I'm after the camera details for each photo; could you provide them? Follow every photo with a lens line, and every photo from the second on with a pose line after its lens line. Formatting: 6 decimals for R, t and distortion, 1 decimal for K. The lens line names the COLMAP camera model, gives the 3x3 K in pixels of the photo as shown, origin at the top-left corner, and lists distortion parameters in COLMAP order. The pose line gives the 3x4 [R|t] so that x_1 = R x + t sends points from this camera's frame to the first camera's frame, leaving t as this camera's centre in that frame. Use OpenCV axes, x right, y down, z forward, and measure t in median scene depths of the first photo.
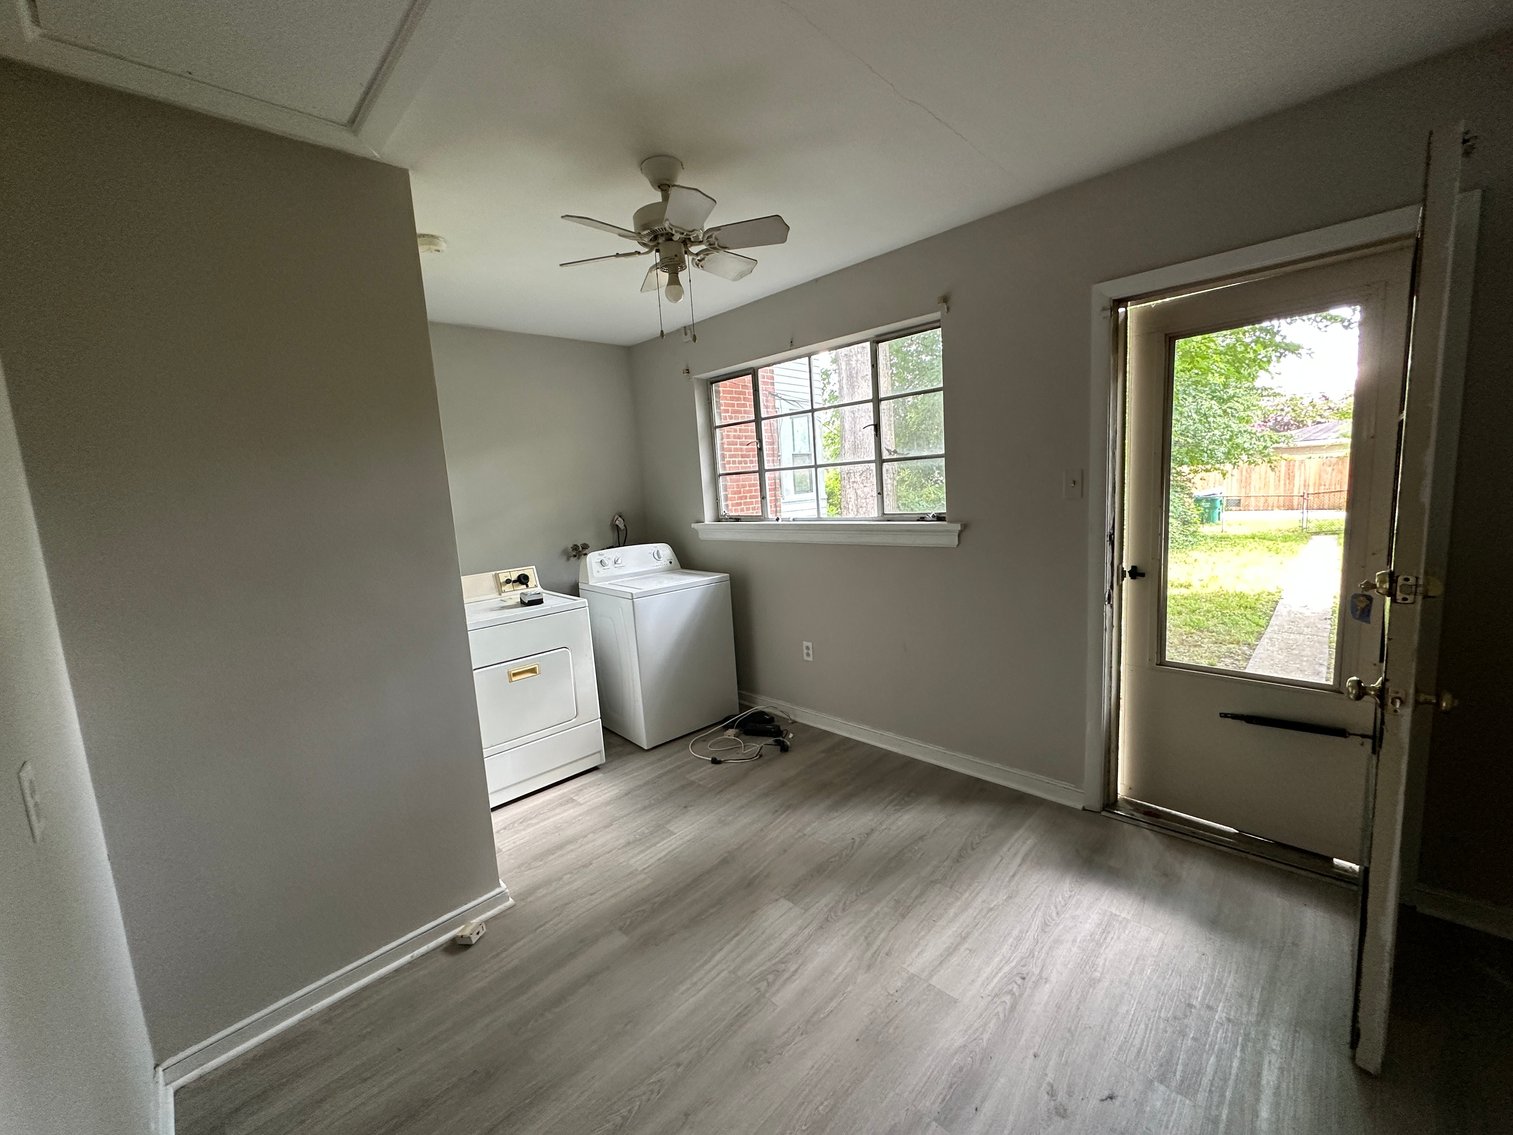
lens RADIAL K [[601.7, 0, 756.7], [0, 601.7, 568.2], [0, 0, 1]] dist [-0.006055, 0.001038]
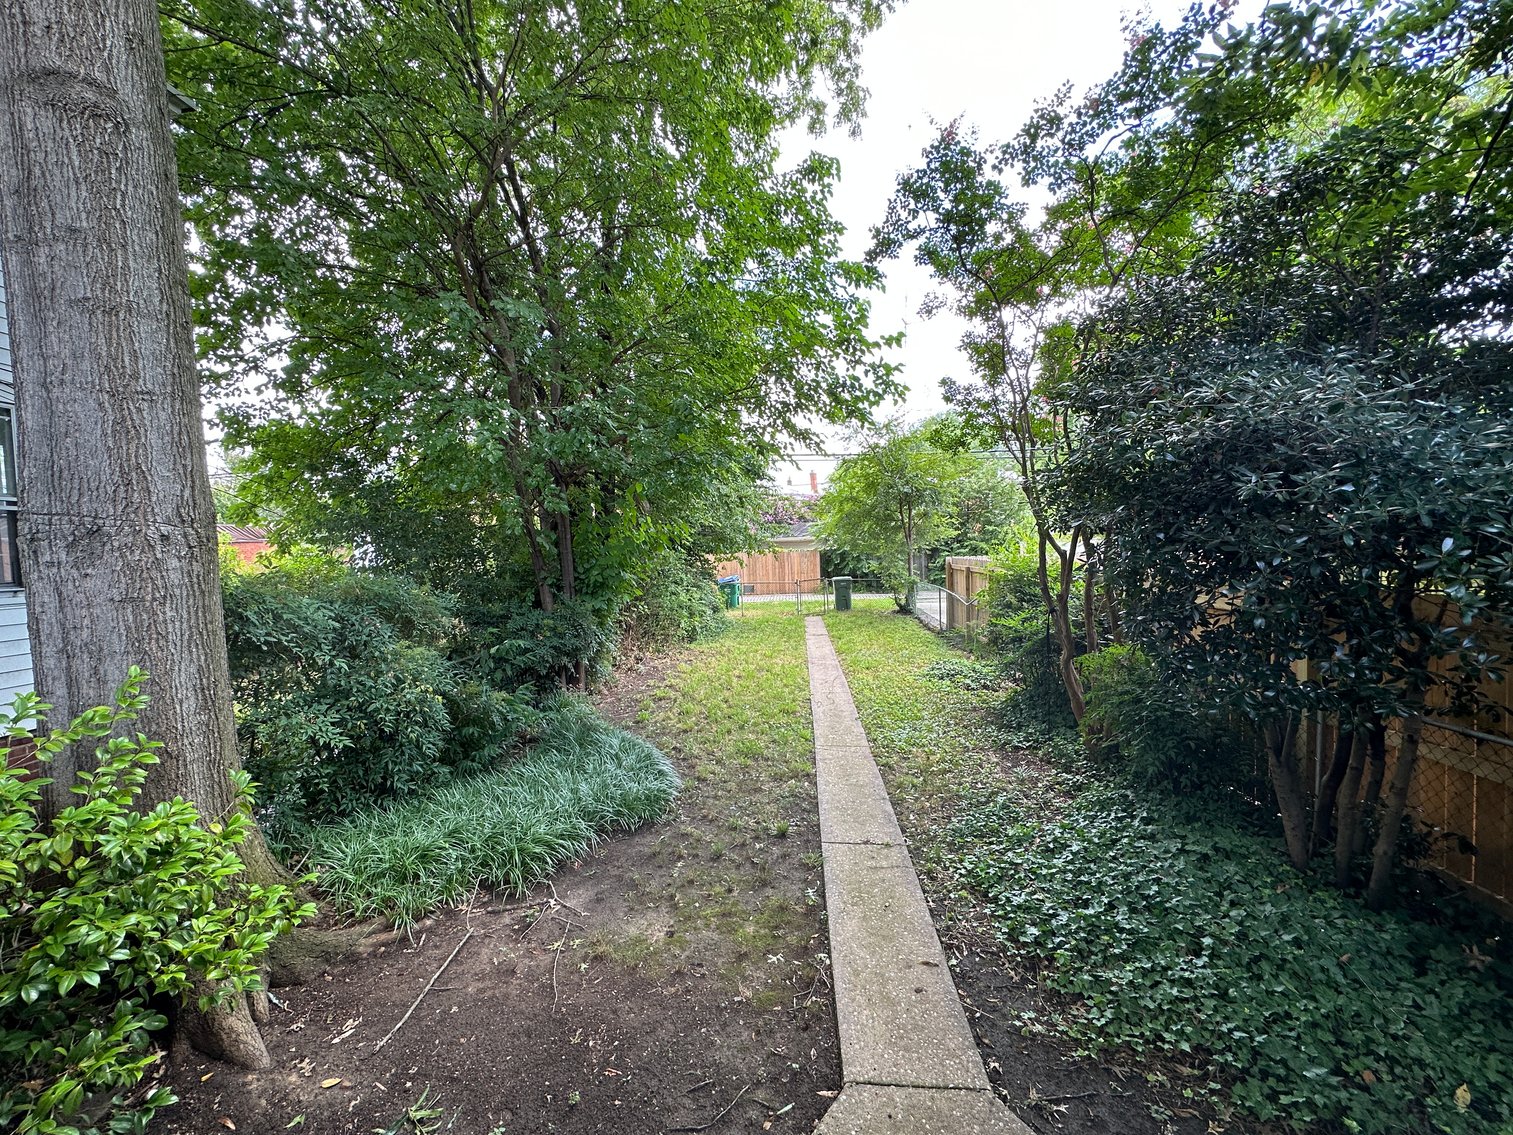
lens RADIAL K [[601.7, 0, 757.1], [0, 601.7, 573.0], [0, 0, 1]] dist [-0.006055, 0.001038]
pose [[0.761199, 0.009970, 0.648442, 0.105585], [0.073601, 0.992094, -0.101653, -0.026865], [-0.644328, 0.125104, 0.754447, 0.172690]]
